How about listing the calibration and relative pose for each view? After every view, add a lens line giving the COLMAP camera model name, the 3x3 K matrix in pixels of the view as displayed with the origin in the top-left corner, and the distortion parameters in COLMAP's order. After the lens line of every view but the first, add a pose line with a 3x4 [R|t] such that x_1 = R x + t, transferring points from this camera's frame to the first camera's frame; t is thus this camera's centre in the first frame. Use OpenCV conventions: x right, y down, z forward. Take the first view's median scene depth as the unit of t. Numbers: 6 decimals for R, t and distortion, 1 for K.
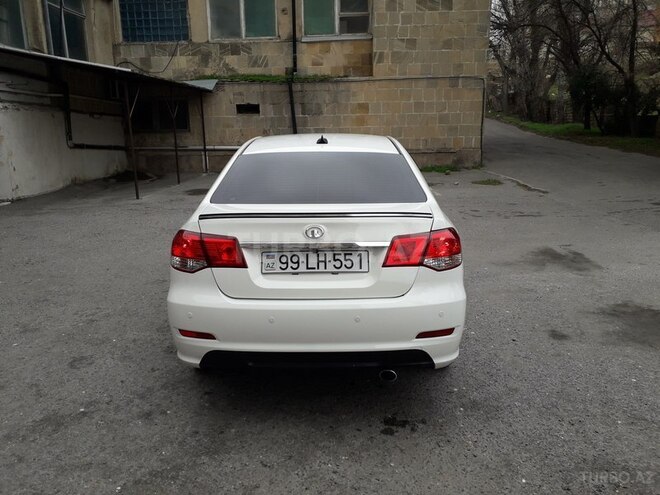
lens RADIAL K [[520.3, 0, 330.0], [0, 520.3, 247.5], [0, 0, 1]] dist [0.016535, -0.025848]
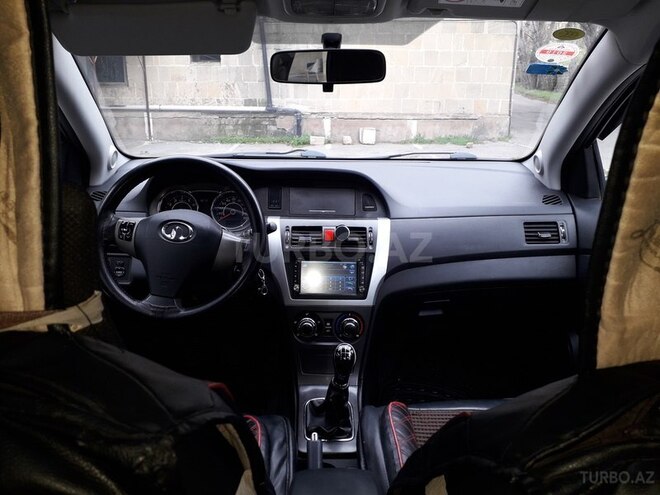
lens RADIAL K [[520.3, 0, 330.0], [0, 520.3, 247.5], [0, 0, 1]] dist [0.016535, -0.025848]
pose [[0.999255, 0.008275, 0.037697, -0.003412], [-0.010265, 0.998546, 0.052918, -0.031984], [-0.037204, -0.053266, 0.997887, 0.229785]]
